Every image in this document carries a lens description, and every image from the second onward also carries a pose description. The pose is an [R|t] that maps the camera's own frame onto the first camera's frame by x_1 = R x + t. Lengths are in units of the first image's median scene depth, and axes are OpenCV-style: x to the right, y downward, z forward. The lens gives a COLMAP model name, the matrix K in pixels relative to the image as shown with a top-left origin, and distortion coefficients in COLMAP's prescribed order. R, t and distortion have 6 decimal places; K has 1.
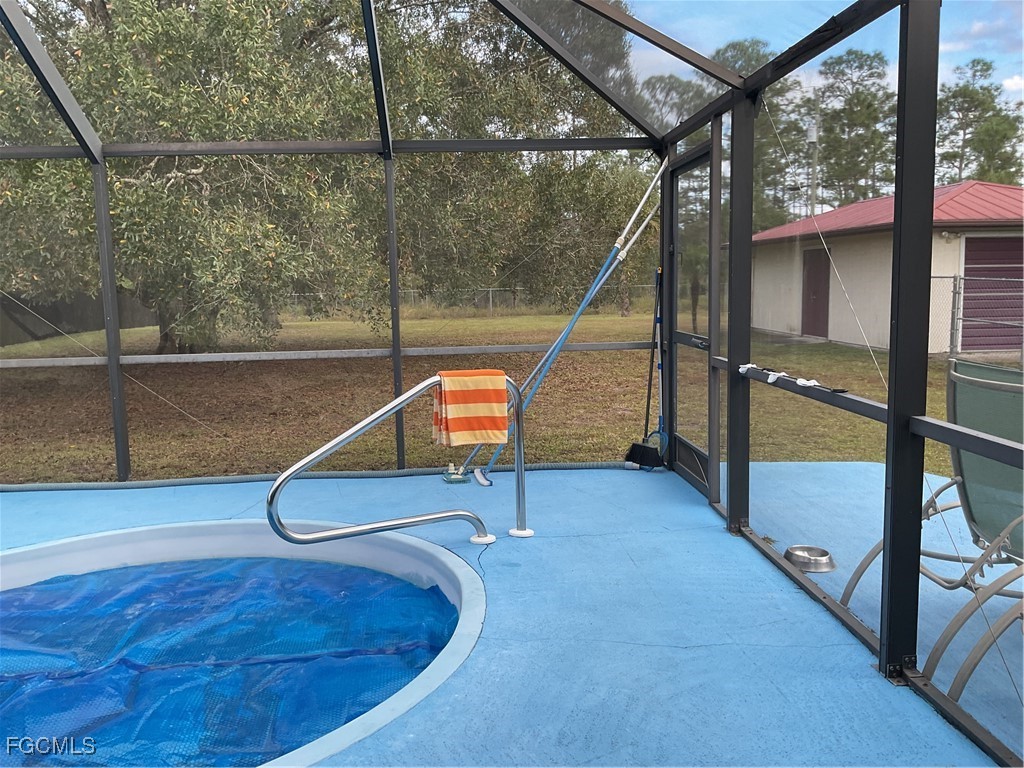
lens RADIAL K [[850.2, 0, 511.5], [0, 850.2, 386.6], [0, 0, 1]] dist [0.039941, -0.072564]
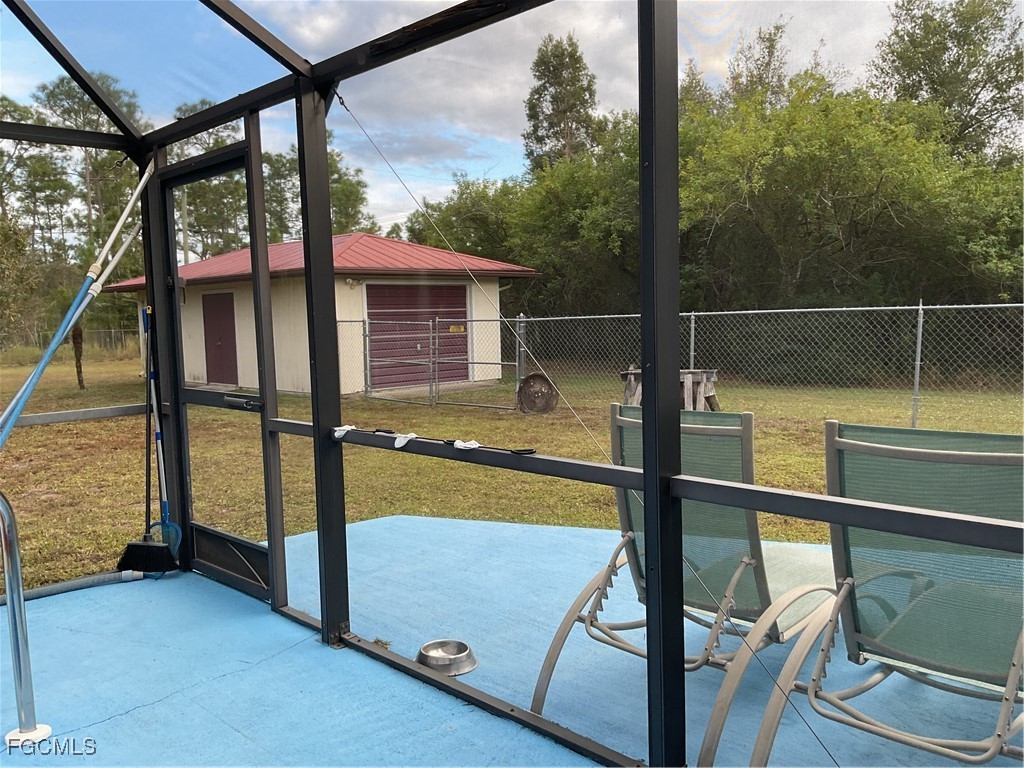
lens RADIAL K [[850.2, 0, 514.2], [0, 850.2, 381.6], [0, 0, 1]] dist [0.039941, -0.072564]
pose [[0.753732, -0.054462, 0.654921, -0.083968], [0.093804, 0.995272, -0.025192, -0.023467], [-0.650453, 0.080422, 0.755277, 0.222615]]
